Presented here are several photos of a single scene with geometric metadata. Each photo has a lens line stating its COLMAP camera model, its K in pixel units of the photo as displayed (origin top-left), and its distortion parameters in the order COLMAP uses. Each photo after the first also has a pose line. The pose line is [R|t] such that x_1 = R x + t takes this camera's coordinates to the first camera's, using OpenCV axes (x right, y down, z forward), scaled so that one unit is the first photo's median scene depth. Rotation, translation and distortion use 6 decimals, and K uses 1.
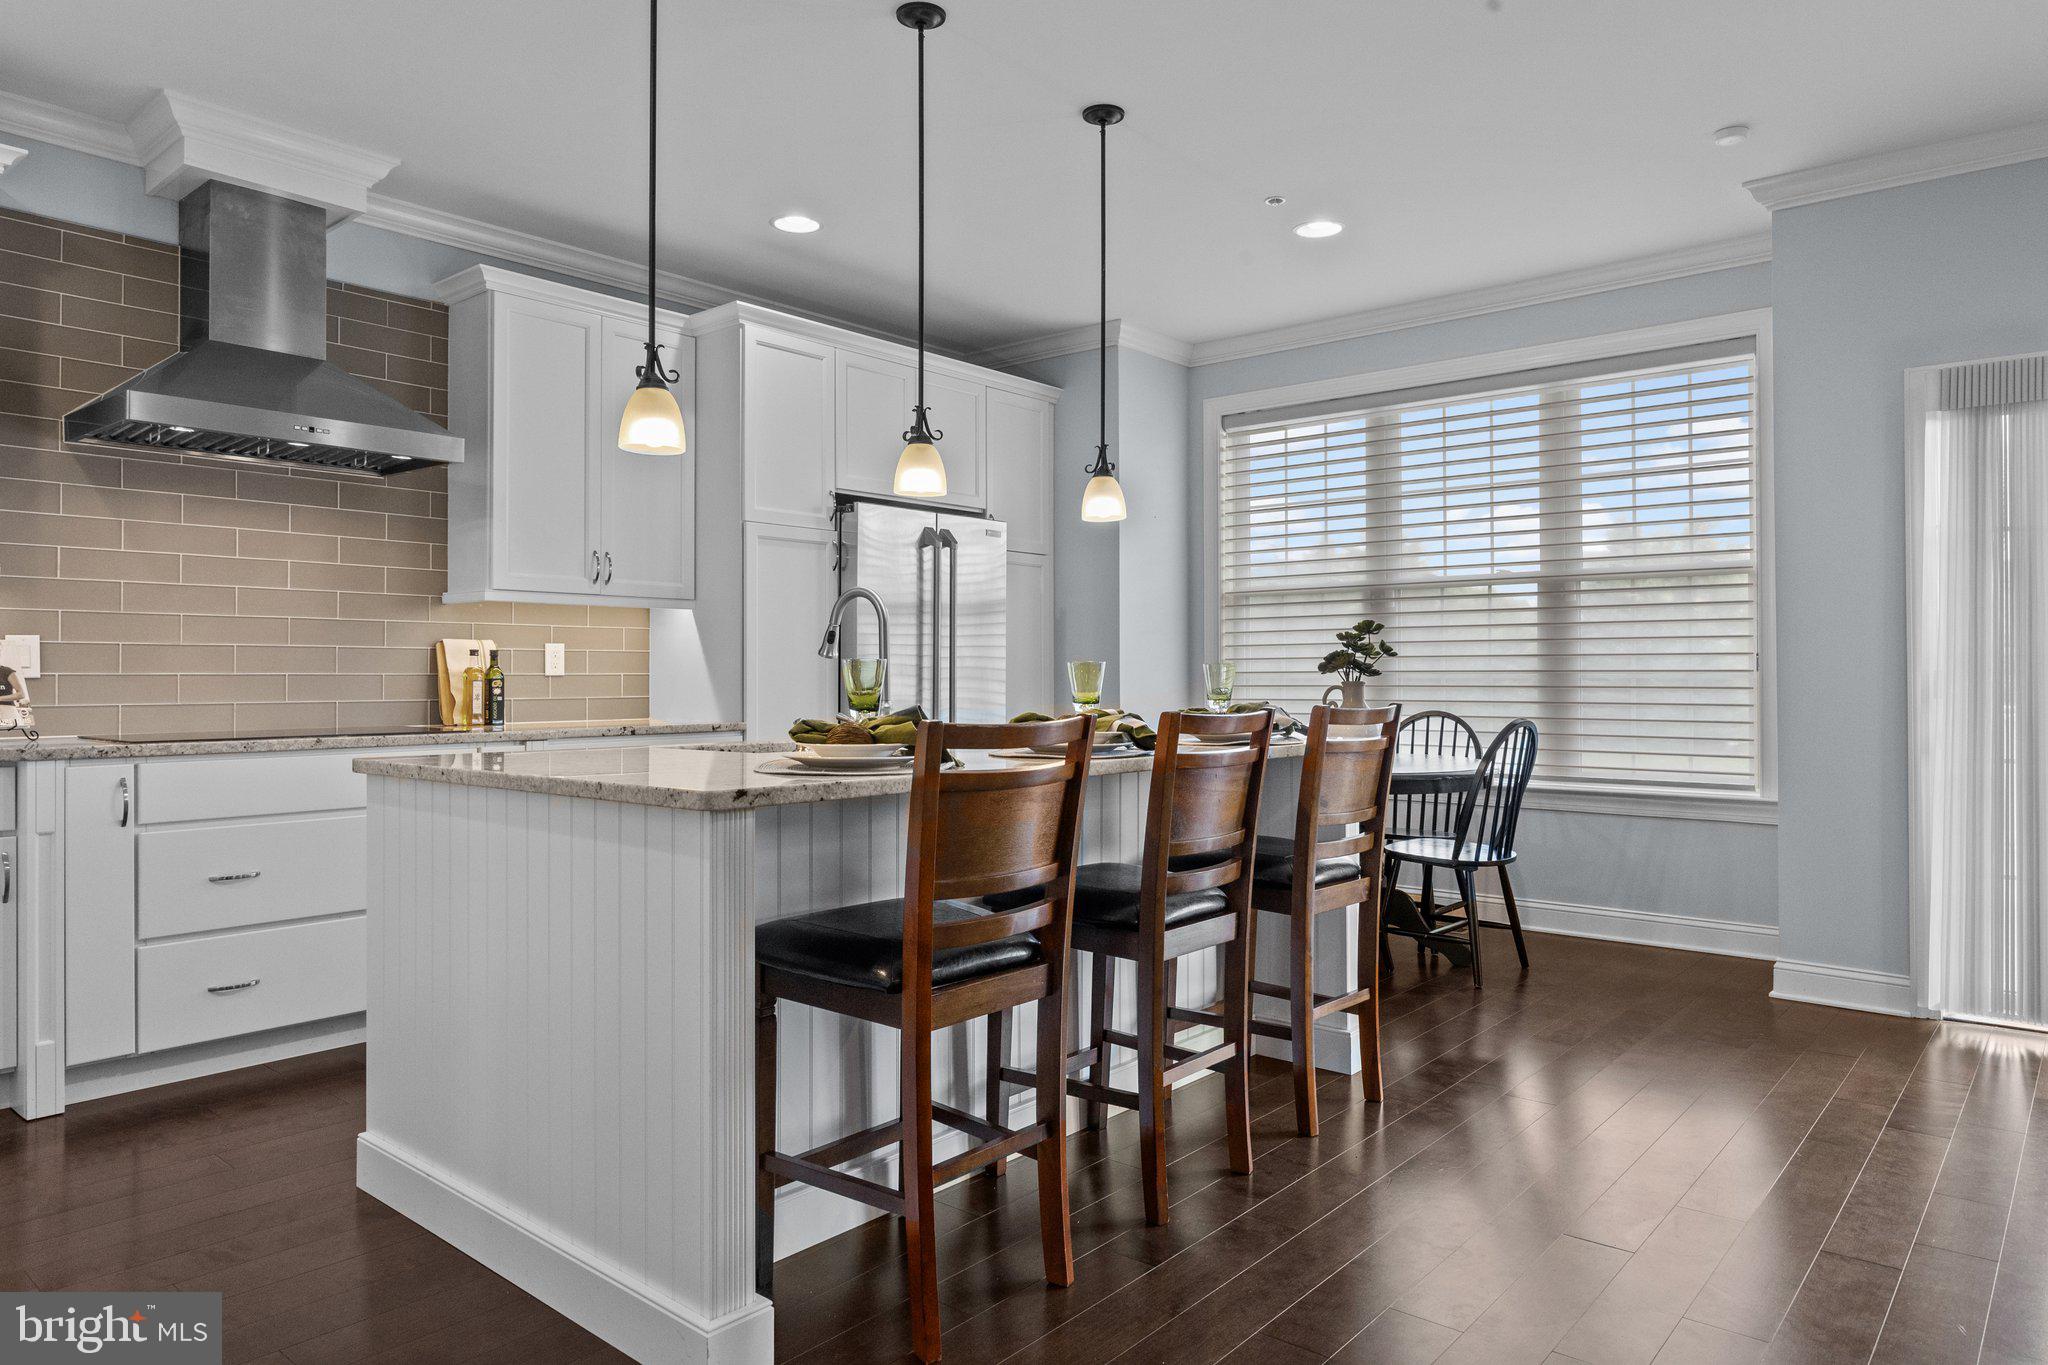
lens RADIAL K [[1317.2, 0, 1018.9], [0, 1317.2, 680.1], [0, 0, 1]] dist [0.000800, -0.001462]
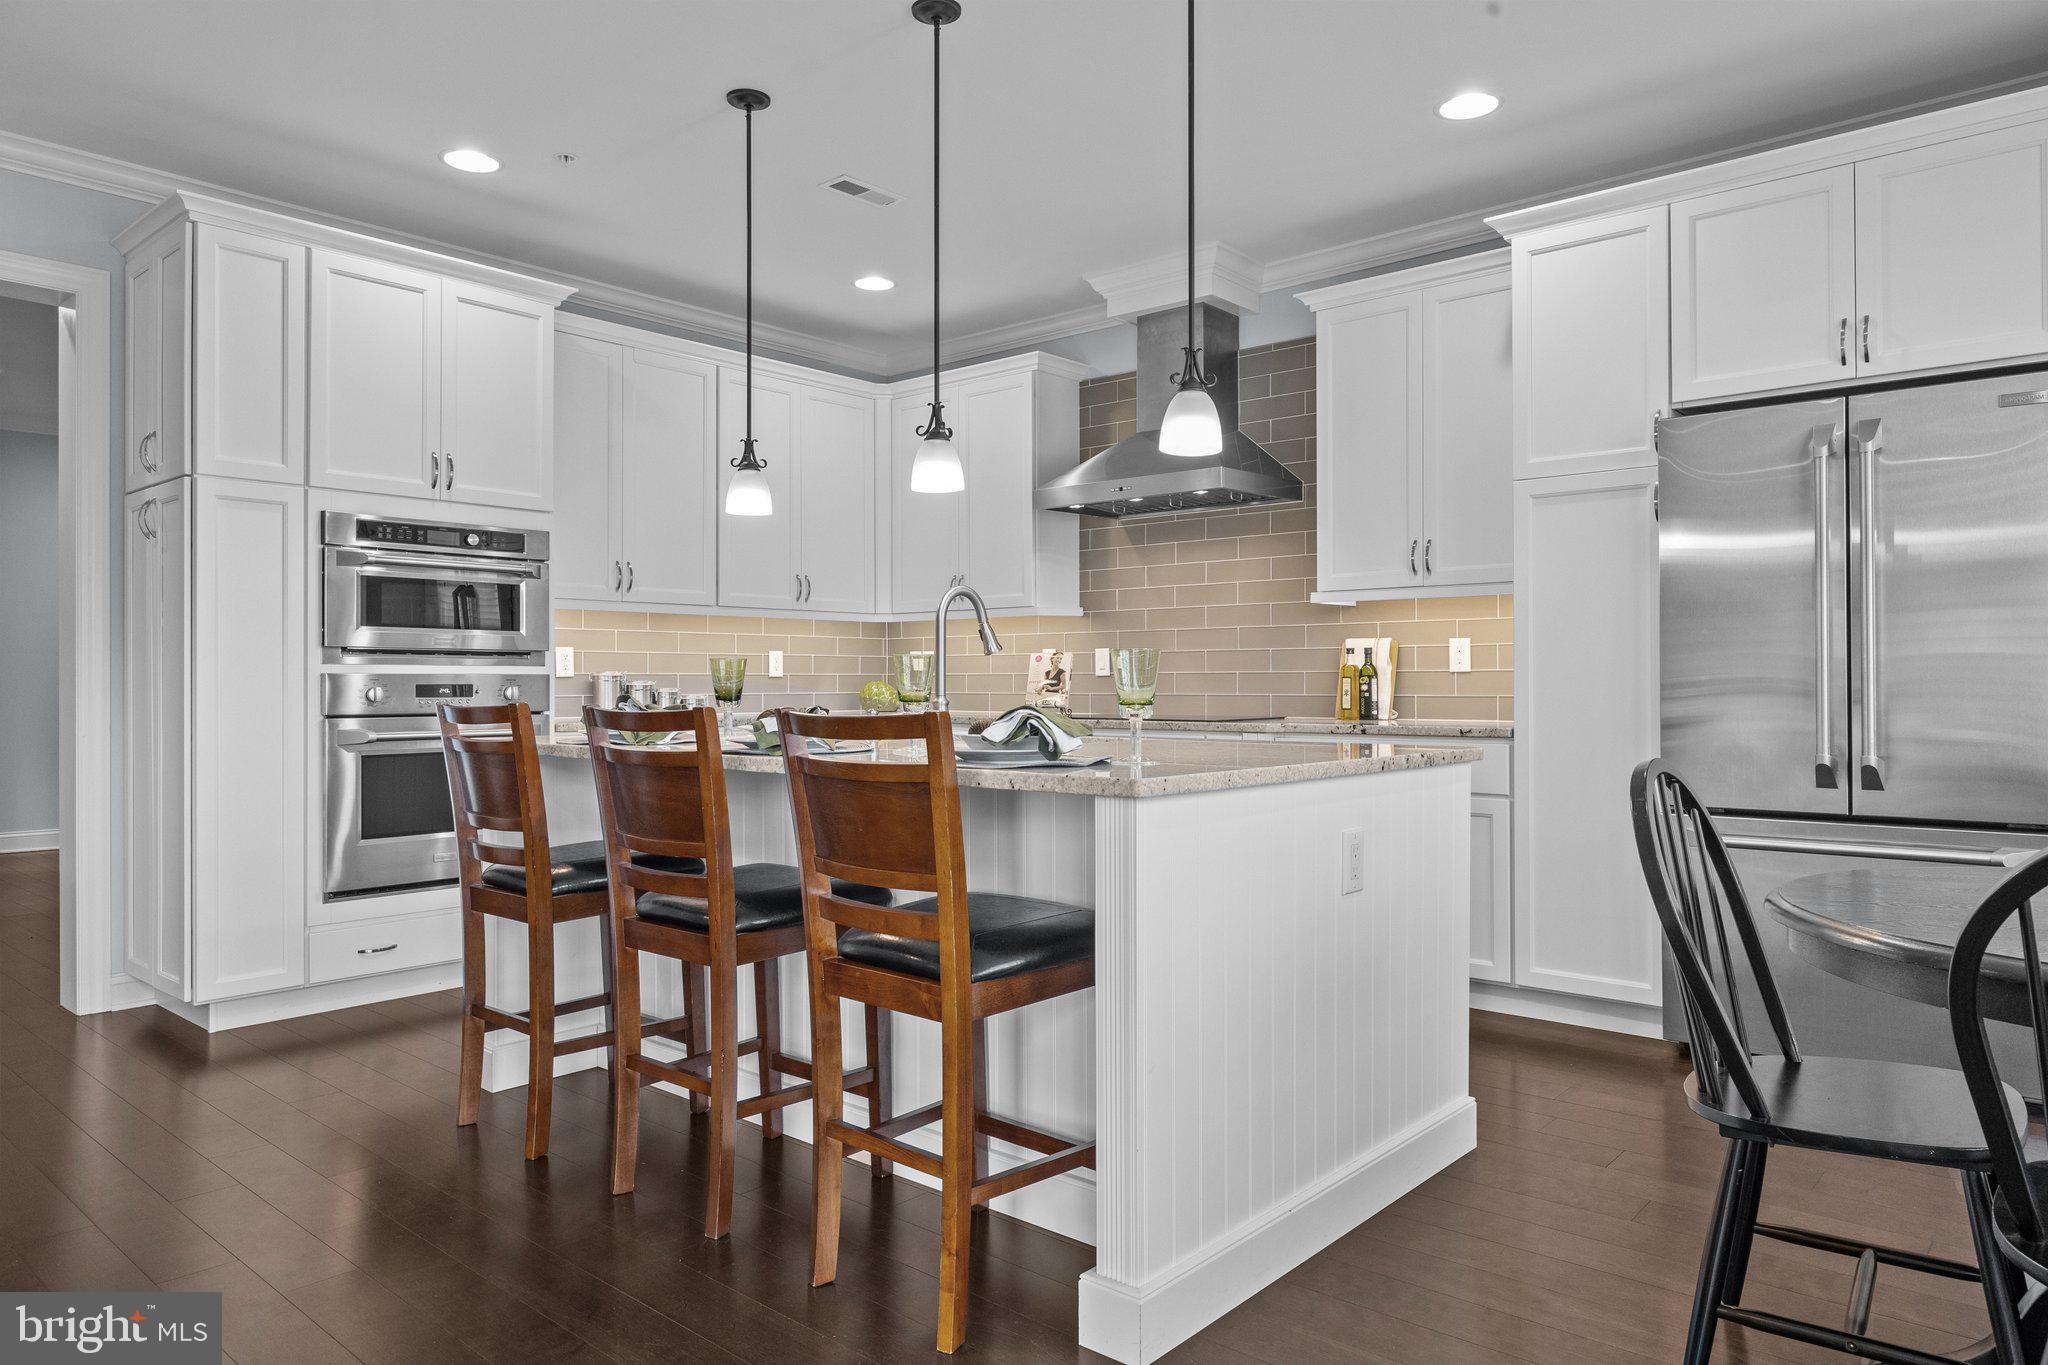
lens RADIAL K [[1317.2, 0, 1020.5], [0, 1317.2, 680.6], [0, 0, 1]] dist [0.000800, -0.001462]
pose [[-0.000548, -0.001051, -0.999999, 0.458688], [0.002380, 0.999997, -0.001052, 0.002653], [0.999997, -0.002381, -0.000546, 0.518206]]
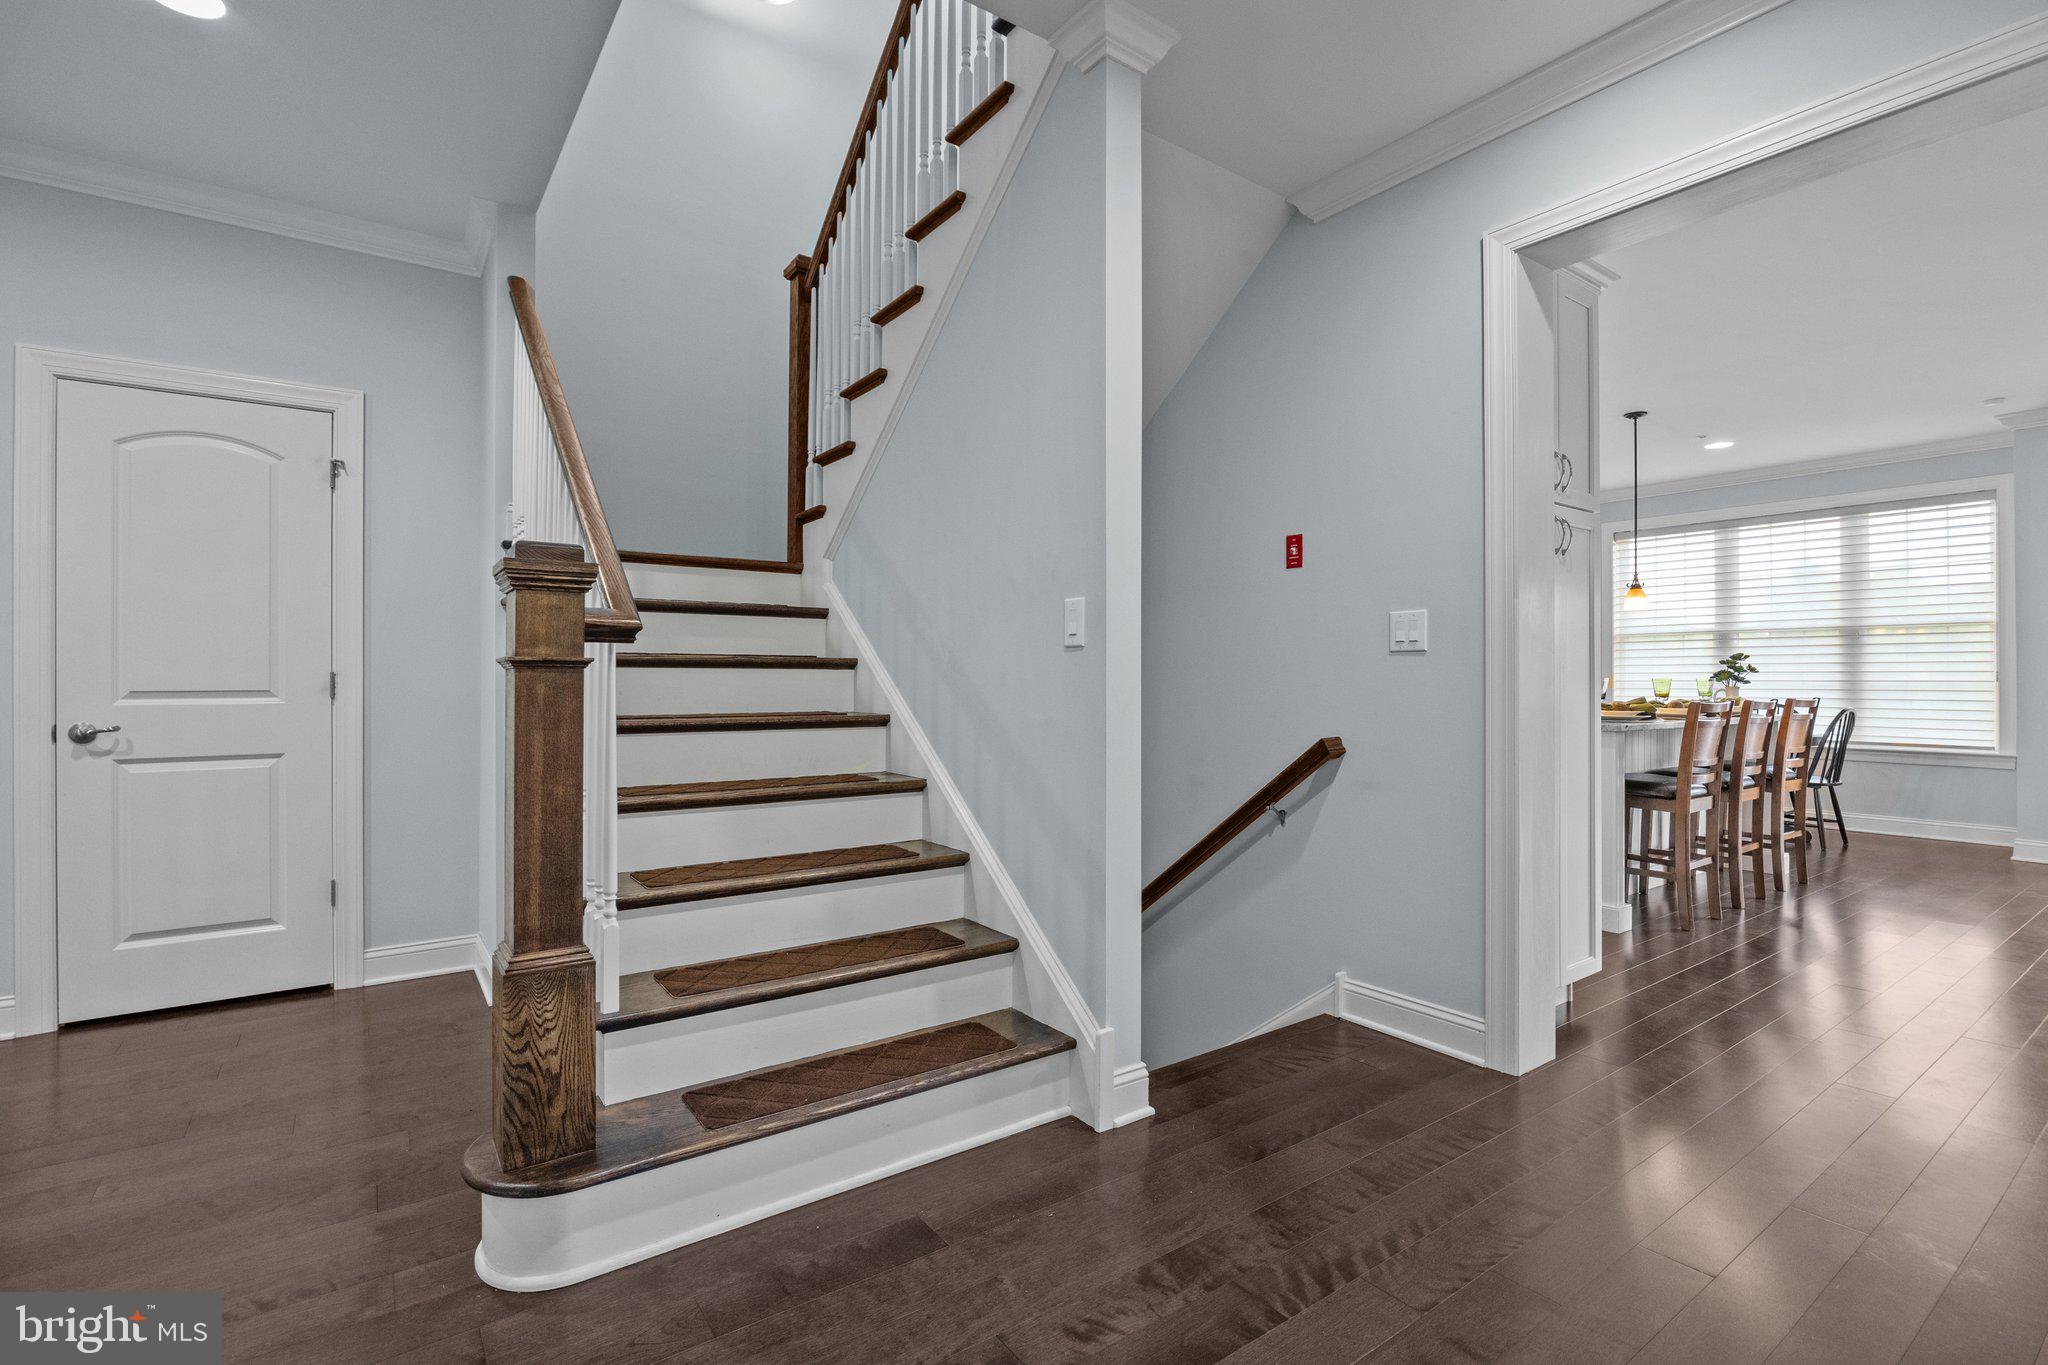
lens RADIAL K [[962.6, 0, 1026.9], [0, 962.6, 681.1], [0, 0, 1]] dist [-0.000639, -0.000200]
pose [[0.973241, 0.004016, -0.229751, -0.413517], [-0.003938, 0.999992, 0.000795, -0.004051], [0.229752, 0.000131, 0.973249, -0.557595]]
